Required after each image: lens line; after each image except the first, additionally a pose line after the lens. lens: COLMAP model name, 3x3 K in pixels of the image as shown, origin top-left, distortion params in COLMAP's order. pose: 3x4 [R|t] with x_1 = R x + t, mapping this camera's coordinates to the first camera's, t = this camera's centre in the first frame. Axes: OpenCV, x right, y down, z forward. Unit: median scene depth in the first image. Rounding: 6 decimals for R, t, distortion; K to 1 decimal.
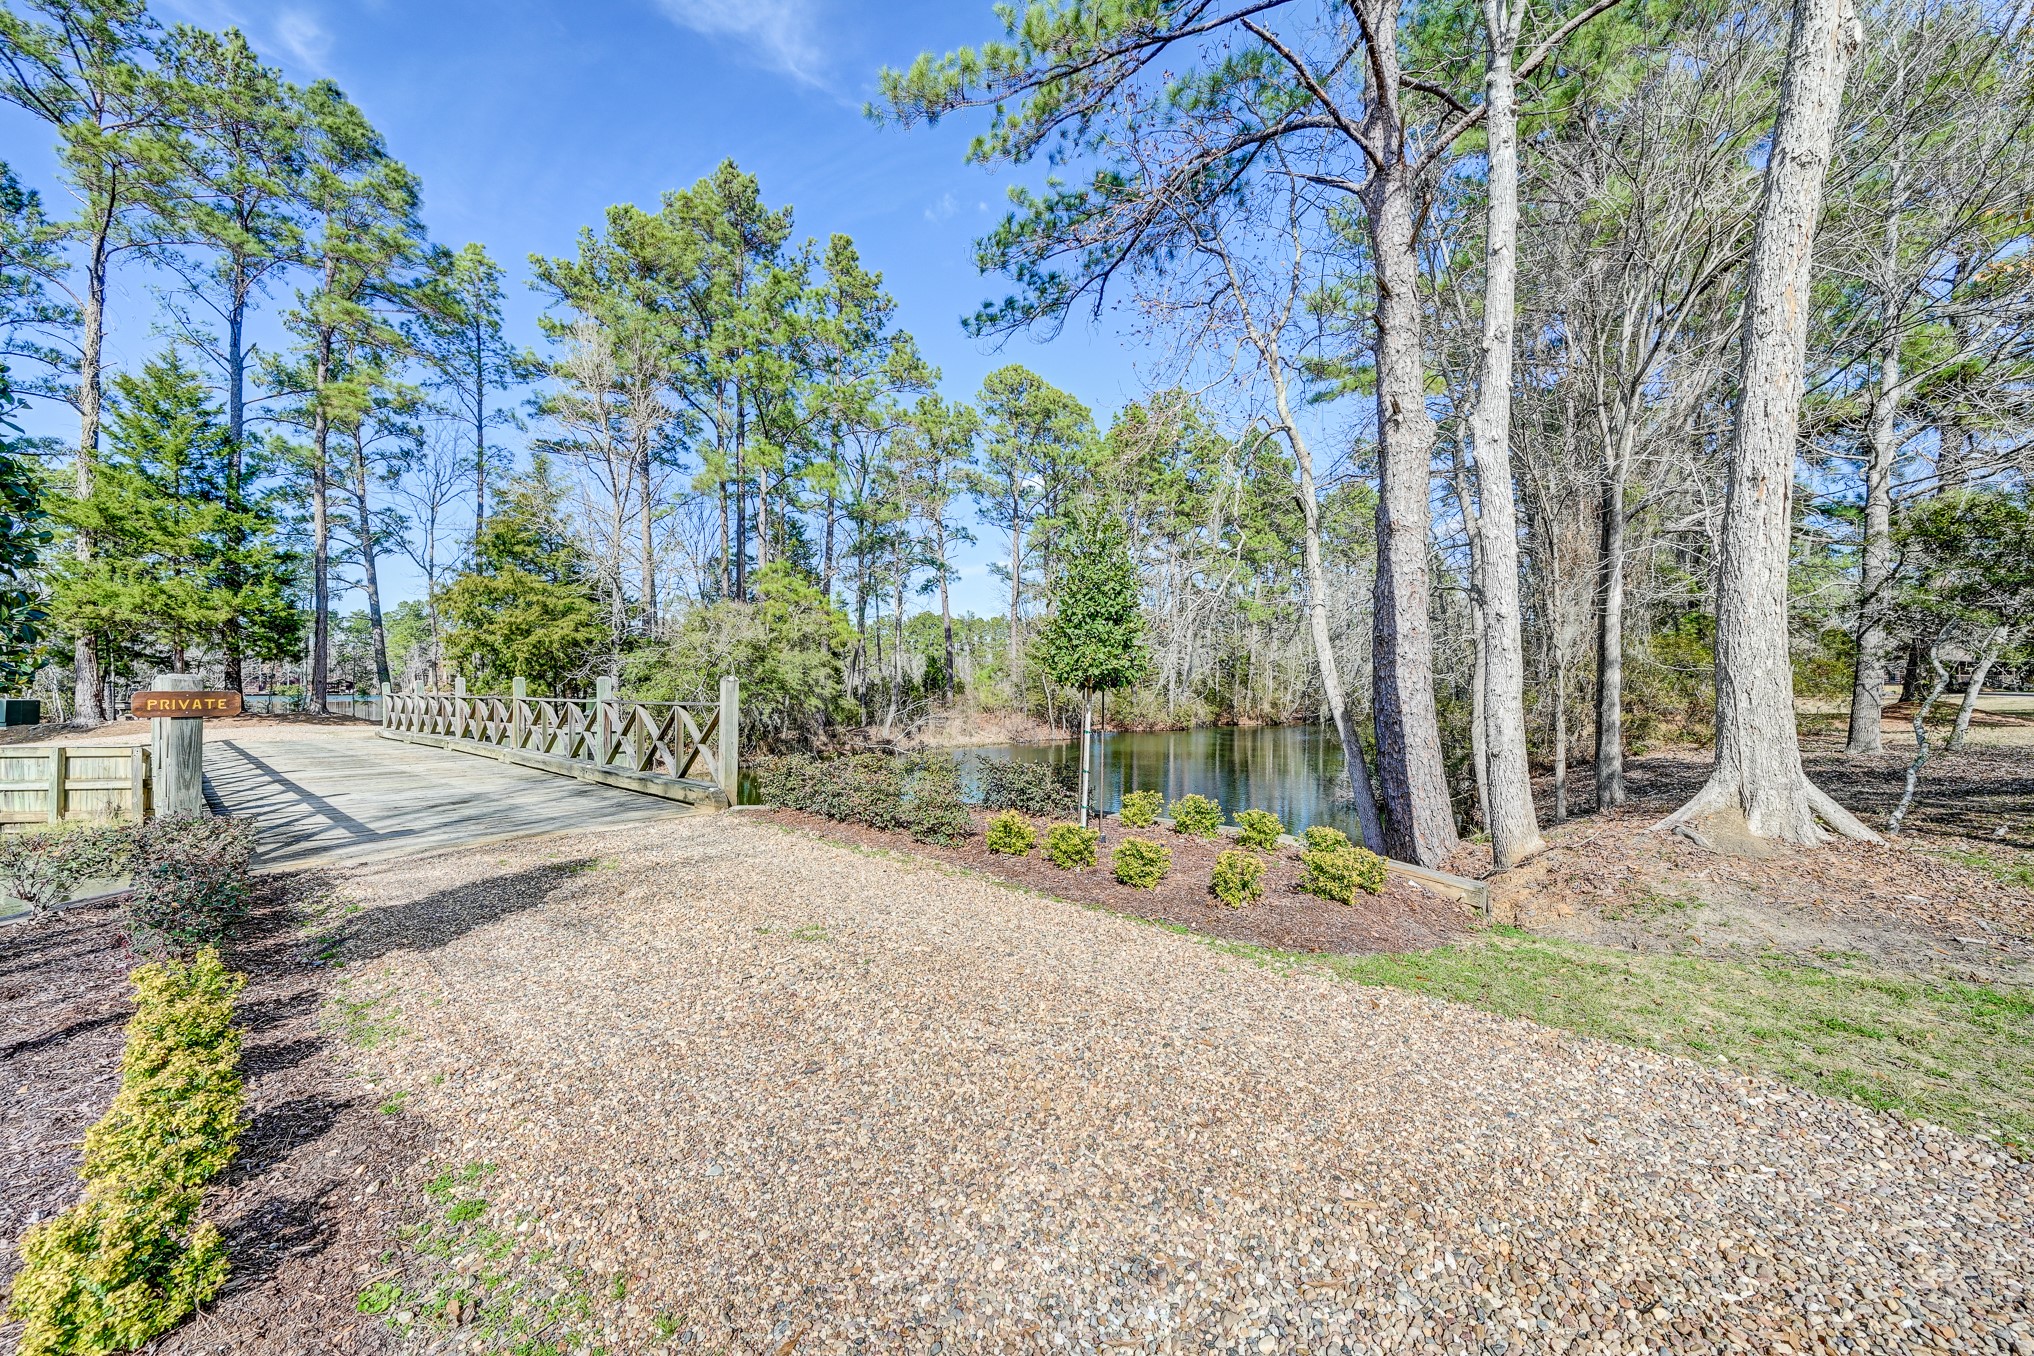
lens RADIAL K [[787.5, 0, 1017.0], [0, 787.5, 678.0], [0, 0, 1]] dist [-0.002889, -0.000144]
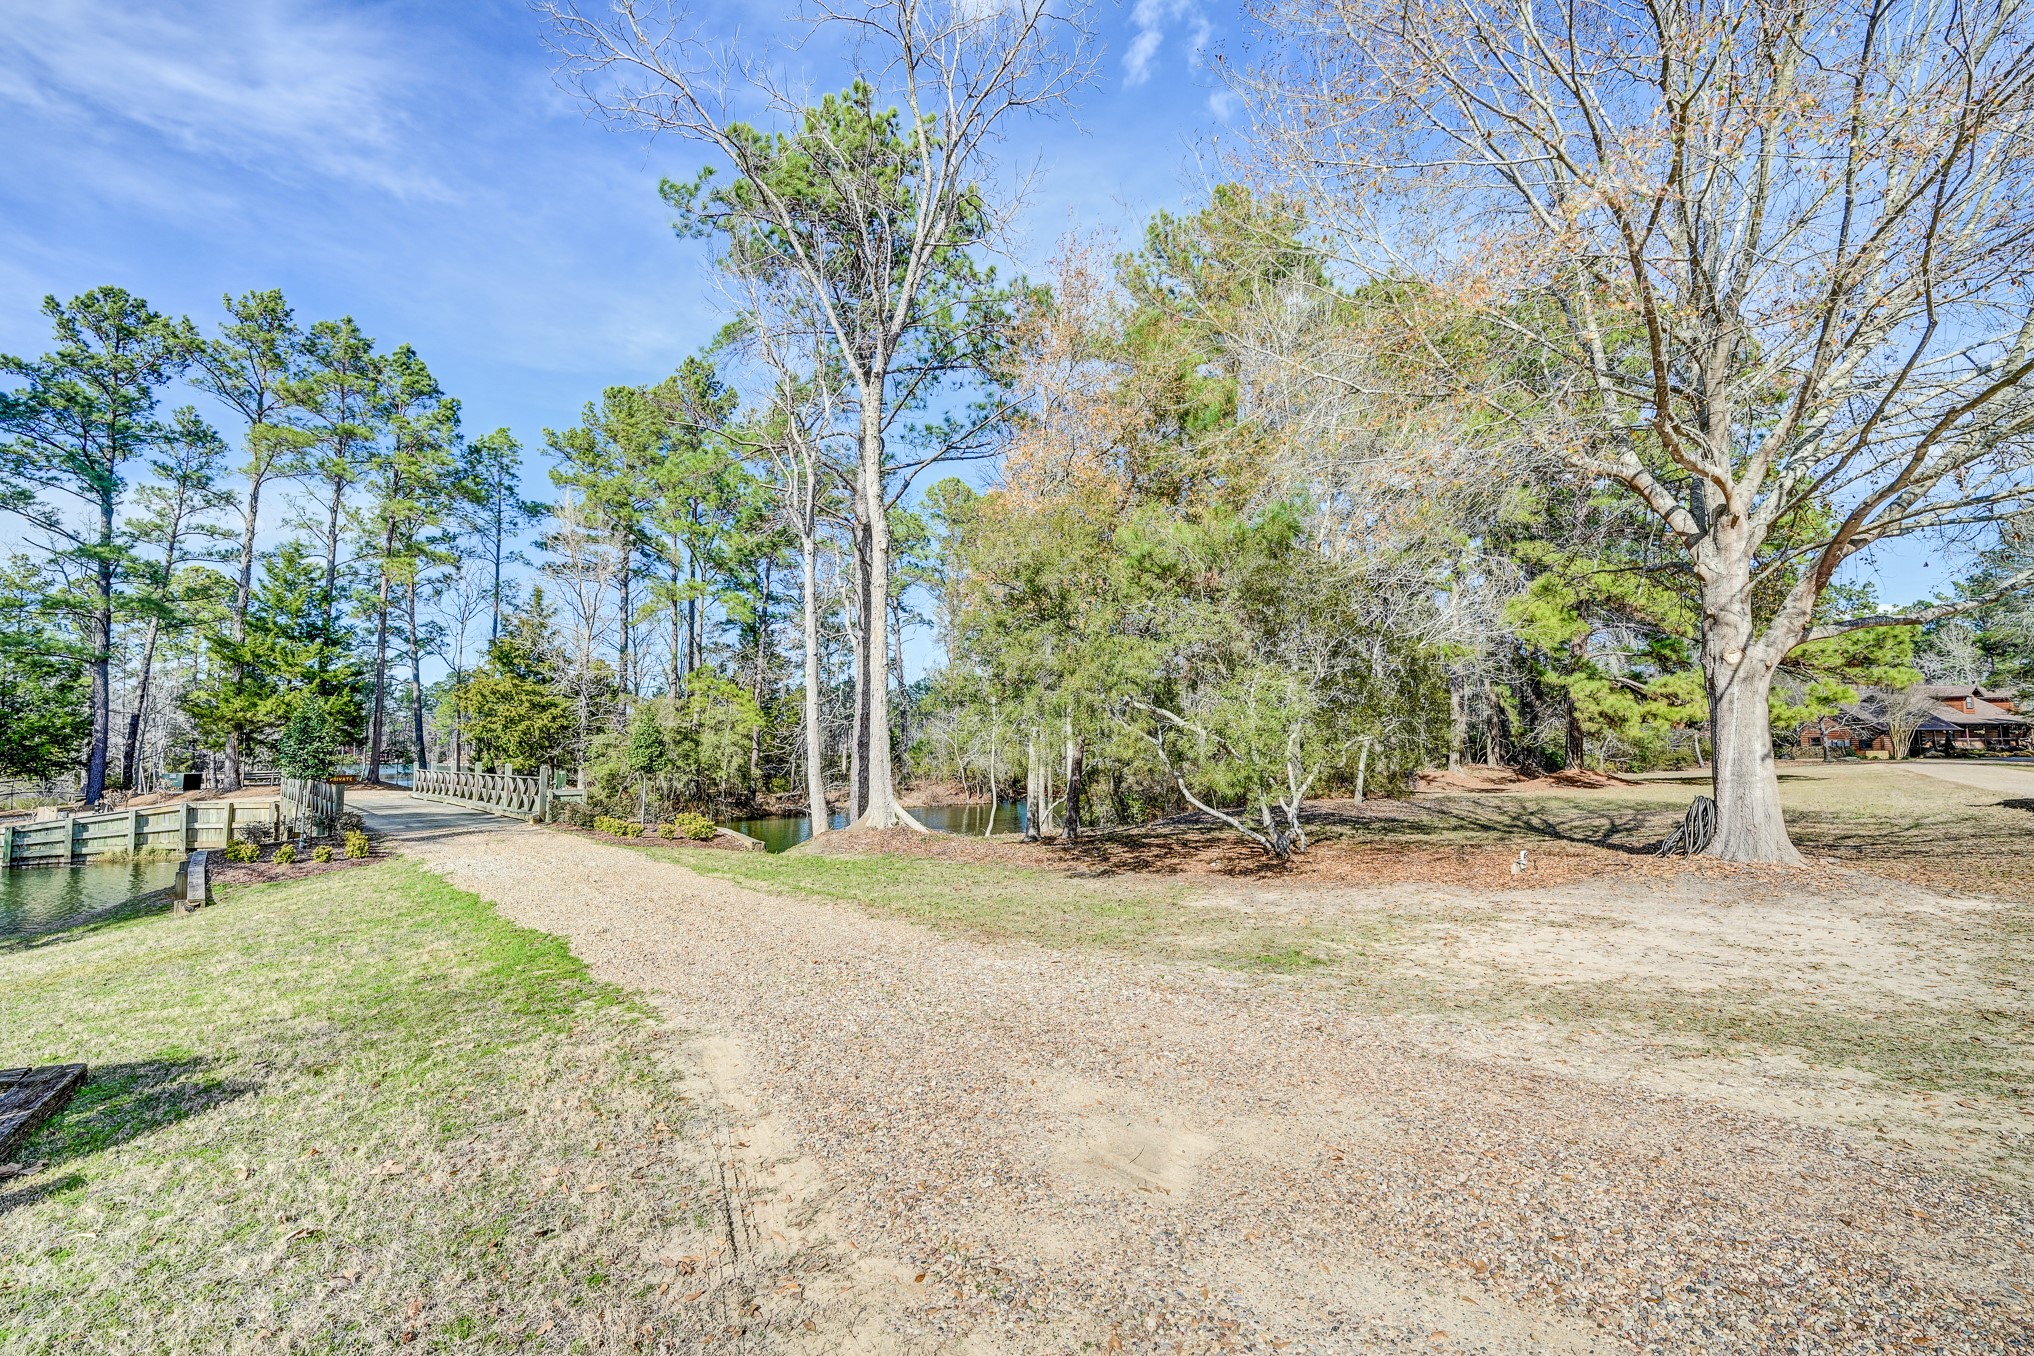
lens RADIAL K [[865.0, 0, 1008.8], [0, 865.0, 666.3], [0, 0, 1]] dist [0.000197, 0.000296]
pose [[0.995935, -0.013037, -0.089123, 0.301012], [0.005081, 0.996025, -0.088924, -0.014104], [0.089928, 0.088110, 0.992043, -0.352575]]
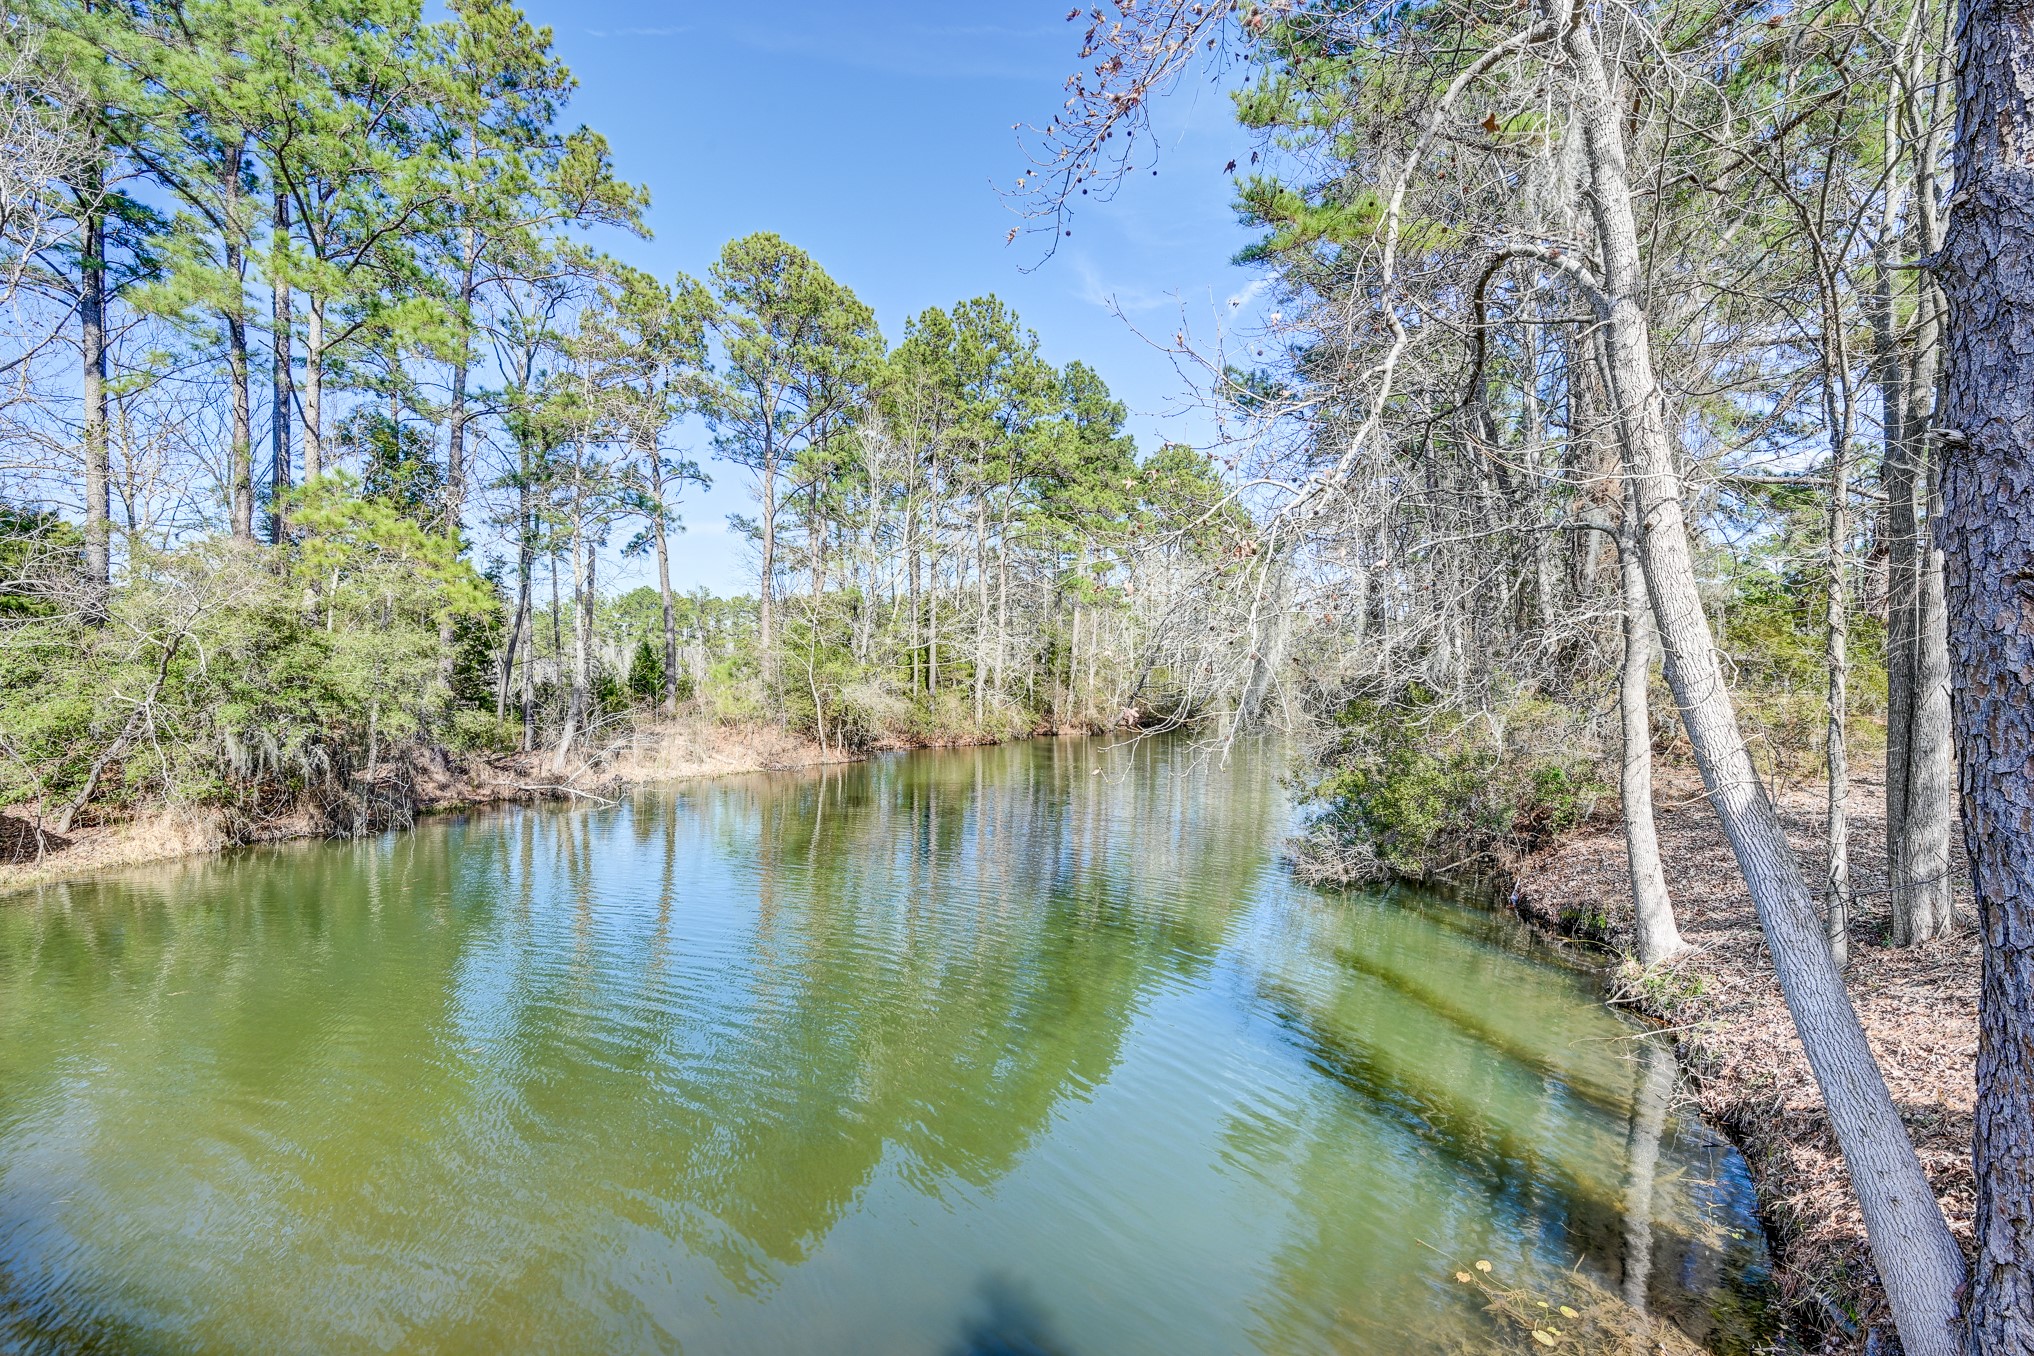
lens RADIAL K [[934.0, 0, 1018.4], [0, 934.0, 675.6], [0, 0, 1]] dist [-0.000243, -0.000401]
pose [[0.965126, 0.002717, 0.261772, -0.007207], [-0.003311, 0.999993, 0.001828, -0.004334], [-0.261766, -0.002631, 0.965128, 0.208774]]
